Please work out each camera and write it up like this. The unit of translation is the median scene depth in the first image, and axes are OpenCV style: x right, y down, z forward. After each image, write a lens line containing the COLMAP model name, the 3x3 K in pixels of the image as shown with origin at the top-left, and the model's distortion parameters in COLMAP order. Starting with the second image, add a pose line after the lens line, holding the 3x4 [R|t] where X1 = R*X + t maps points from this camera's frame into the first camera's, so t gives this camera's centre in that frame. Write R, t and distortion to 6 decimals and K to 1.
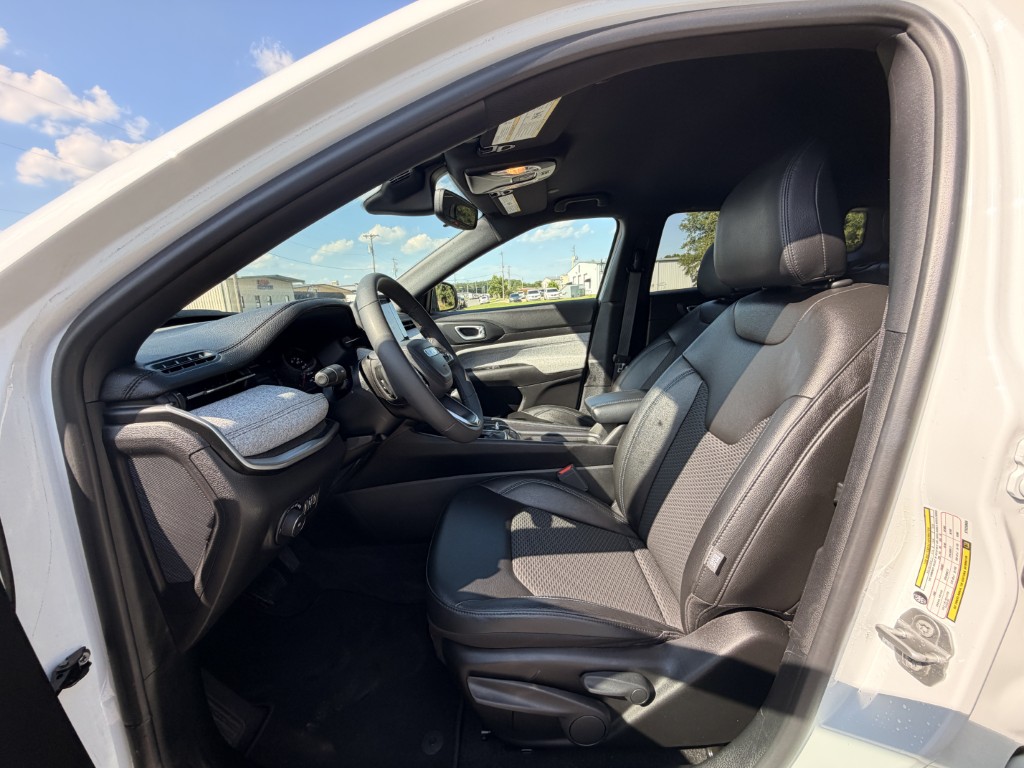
lens RADIAL K [[409.6, 0, 512.0], [0, 409.6, 384.0], [0, 0, 1]] dist [-0.024518, 0.015339]
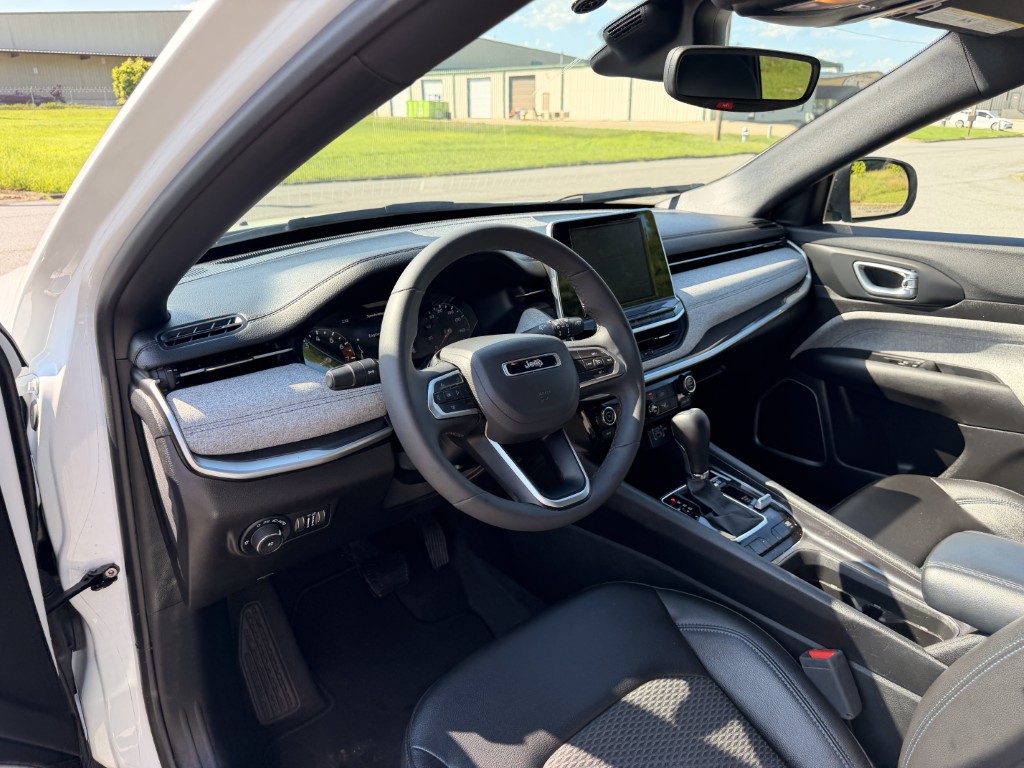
lens RADIAL K [[735.0, 0, 511.1], [0, 735.0, 383.2], [0, 0, 1]] dist [0.010232, -0.010321]
pose [[0.661859, 0.312449, -0.681409, 0.402291], [-0.196087, 0.949507, 0.244919, -0.239703], [0.723528, -0.028486, 0.689707, 0.181099]]
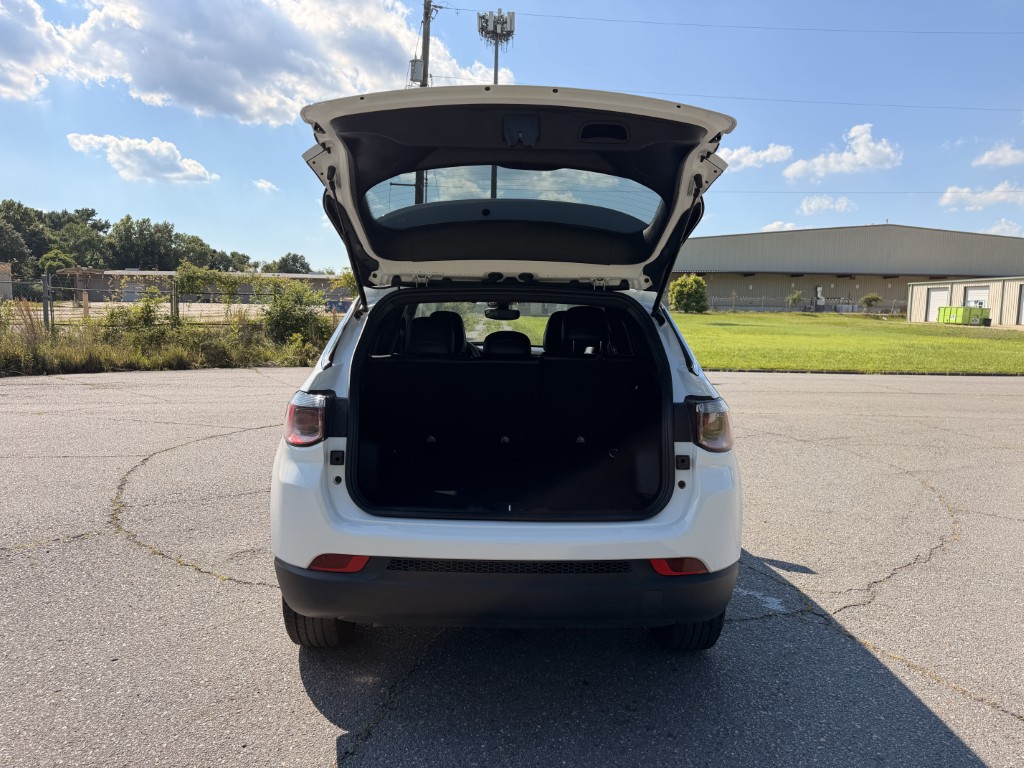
lens RADIAL K [[735.0, 0, 511.1], [0, 735.0, 383.2], [0, 0, 1]] dist [0.010232, -0.010321]
pose [[0.006561, 0.156056, -0.987726, 4.965430], [-0.227875, 0.961993, 0.150476, -0.789372], [0.973668, 0.224091, 0.041873, 1.152091]]
